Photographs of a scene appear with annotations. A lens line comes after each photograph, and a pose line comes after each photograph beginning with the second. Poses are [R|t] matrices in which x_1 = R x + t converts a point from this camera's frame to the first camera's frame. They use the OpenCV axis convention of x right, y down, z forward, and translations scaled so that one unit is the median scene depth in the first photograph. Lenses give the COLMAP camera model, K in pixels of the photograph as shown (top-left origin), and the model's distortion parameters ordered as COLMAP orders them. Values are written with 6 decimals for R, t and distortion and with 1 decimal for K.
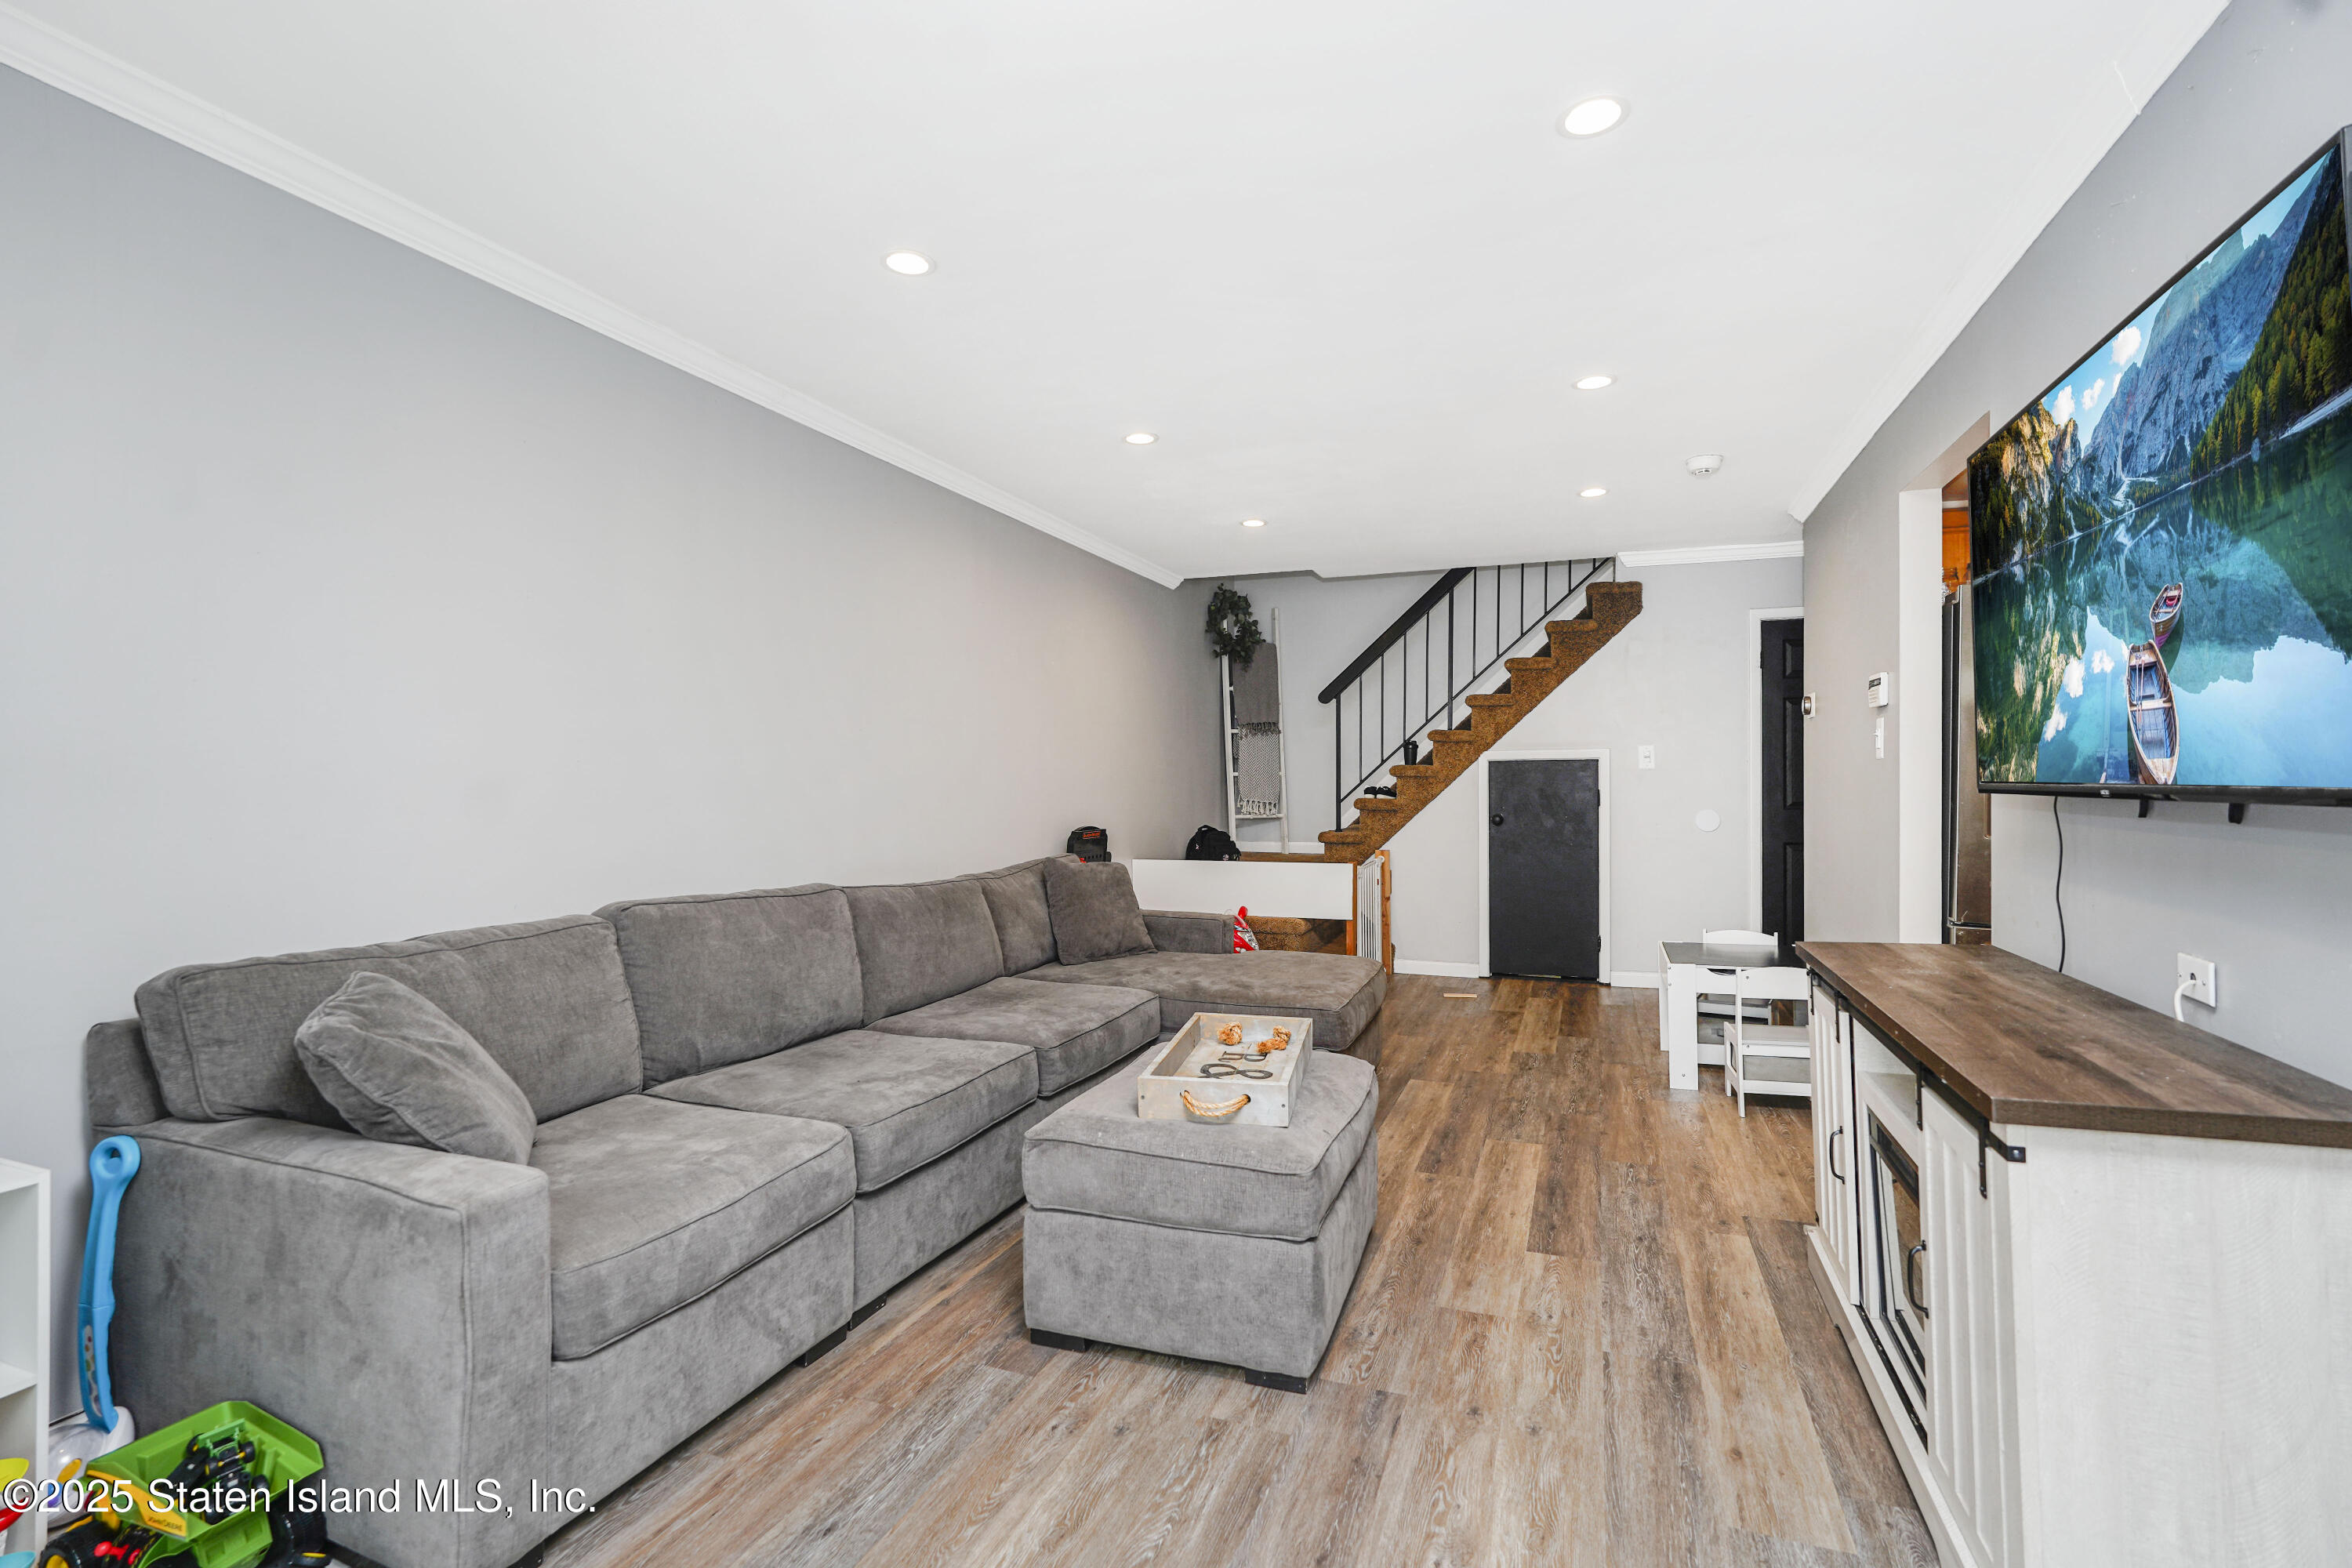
lens RADIAL K [[1045.7, 0, 1185.6], [0, 1045.7, 769.5], [0, 0, 1]] dist [-0.007365, 0.006775]
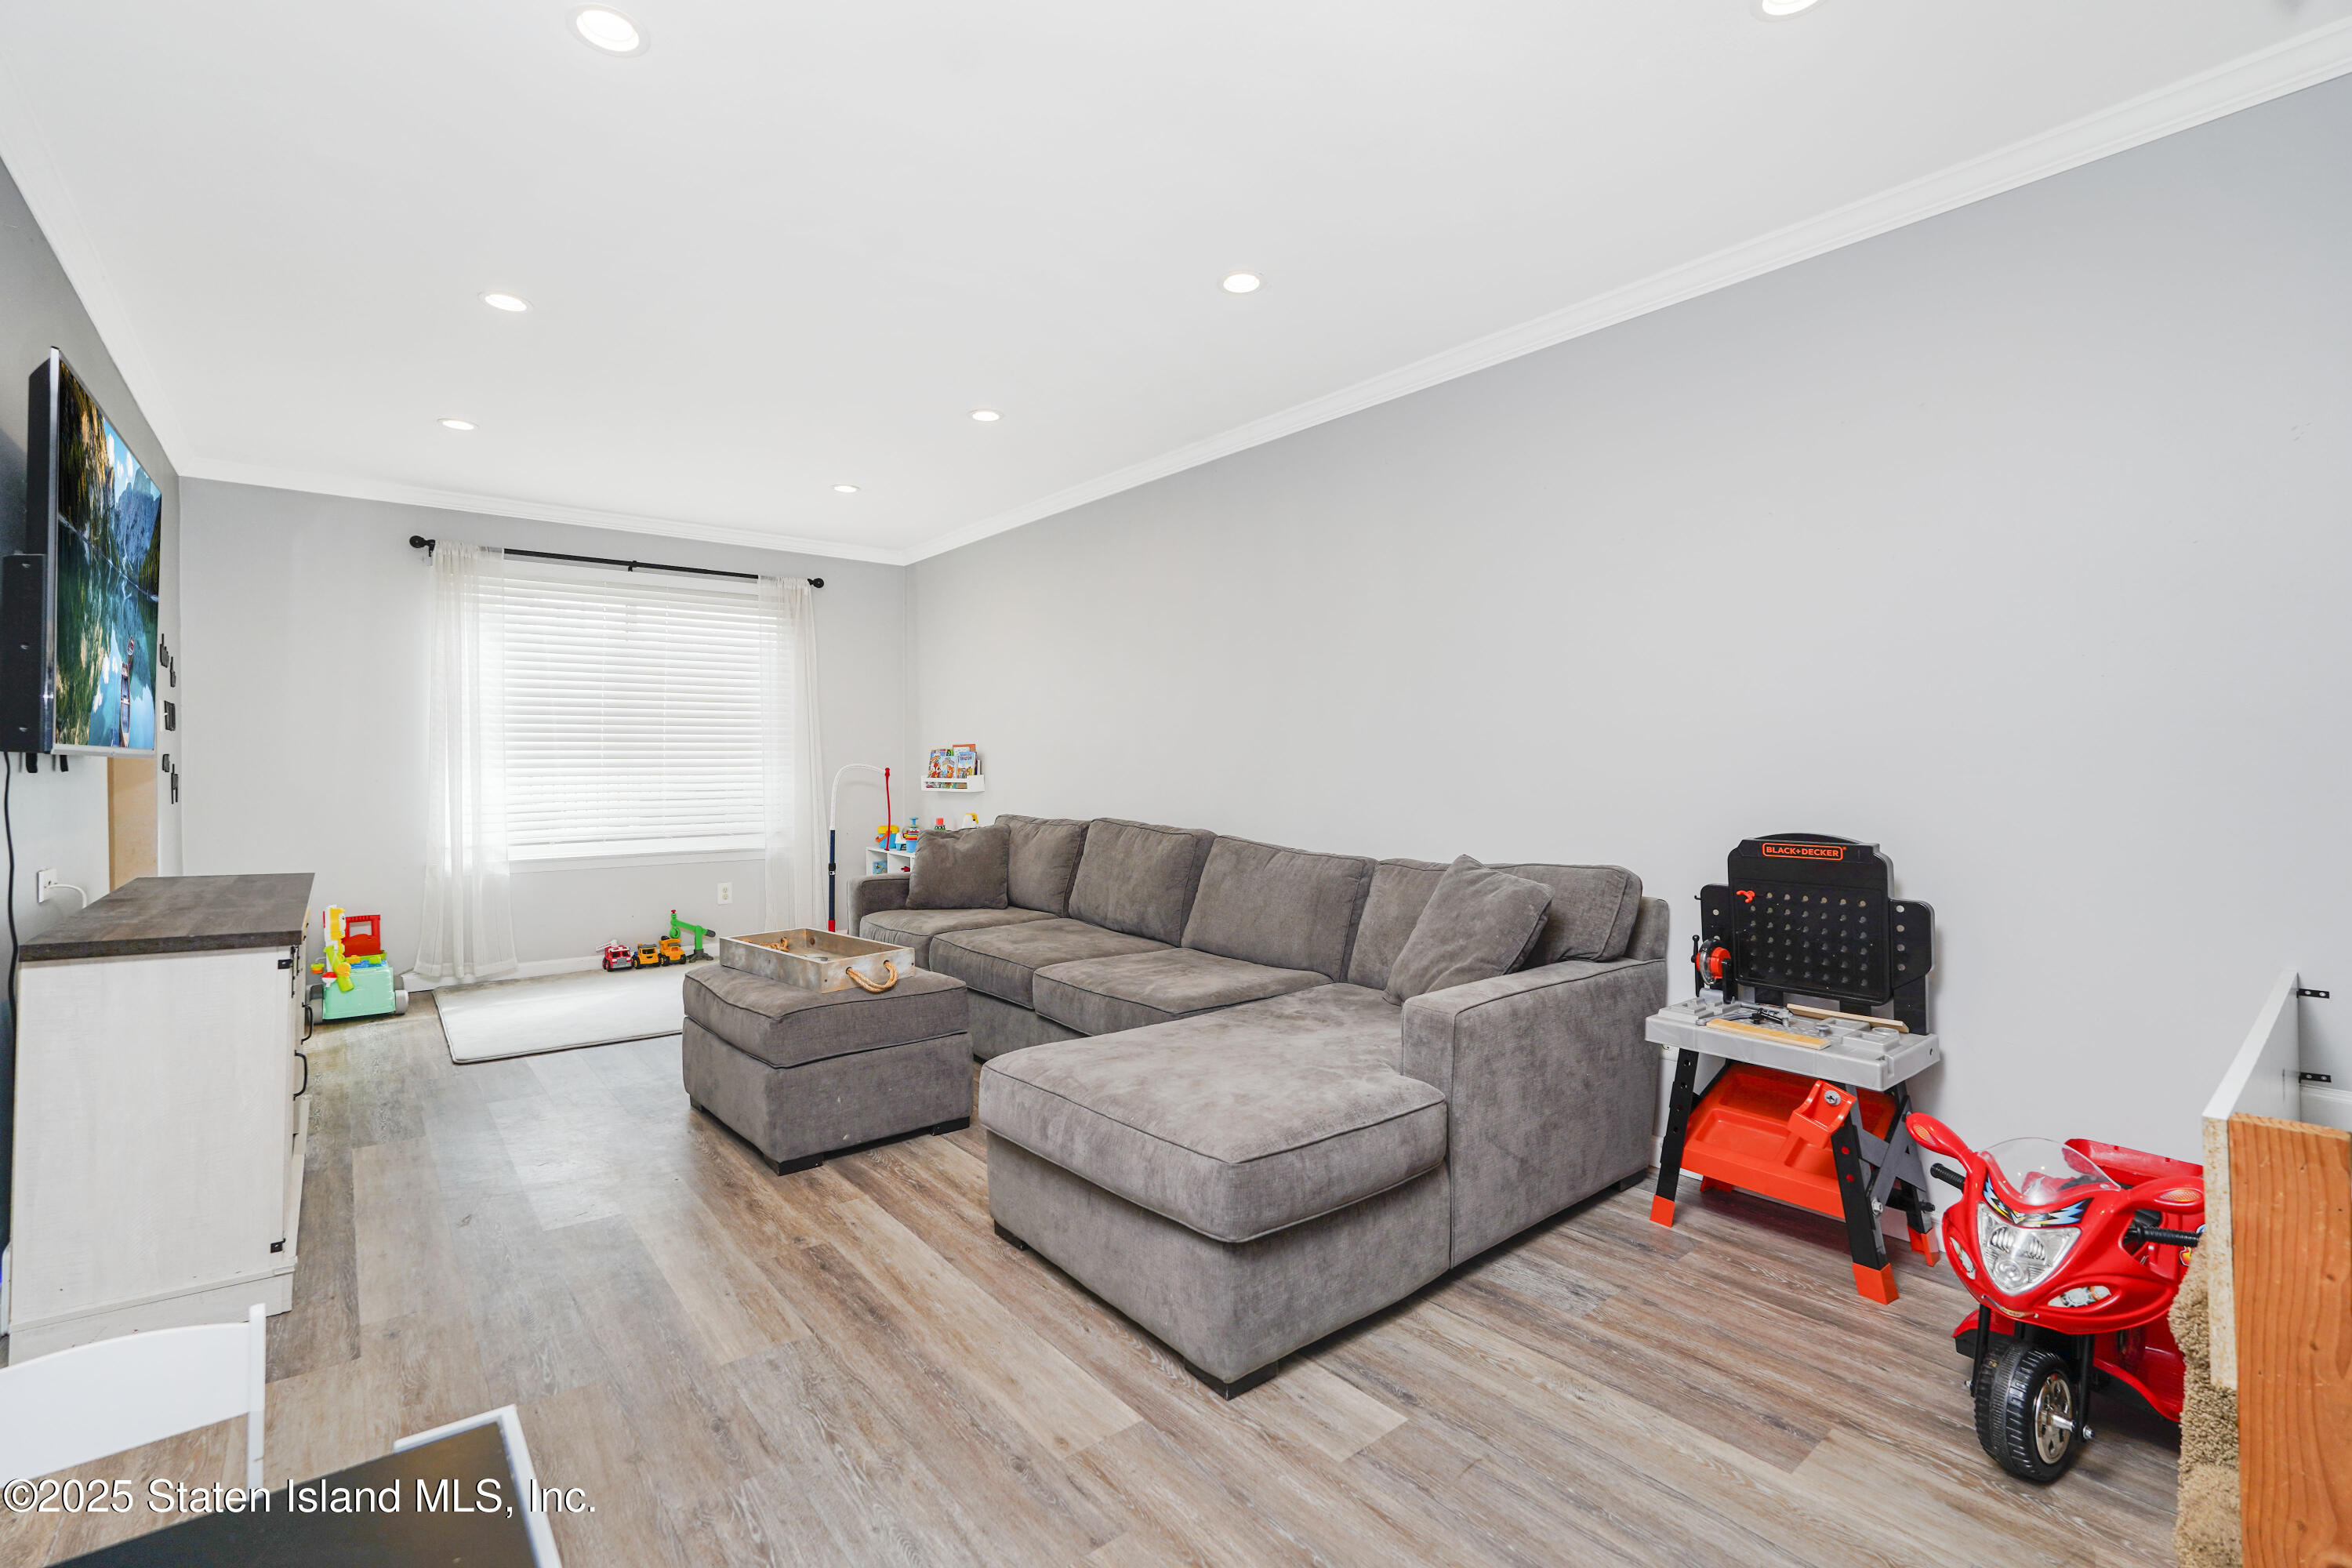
lens RADIAL K [[1045.7, 0, 1188.5], [0, 1045.7, 779.0], [0, 0, 1]] dist [-0.007365, 0.006775]
pose [[-0.486882, 0.017002, -0.873302, 0.743036], [0.012963, 0.999841, 0.012238, 0.027793], [0.873371, -0.005362, -0.487025, 1.565901]]
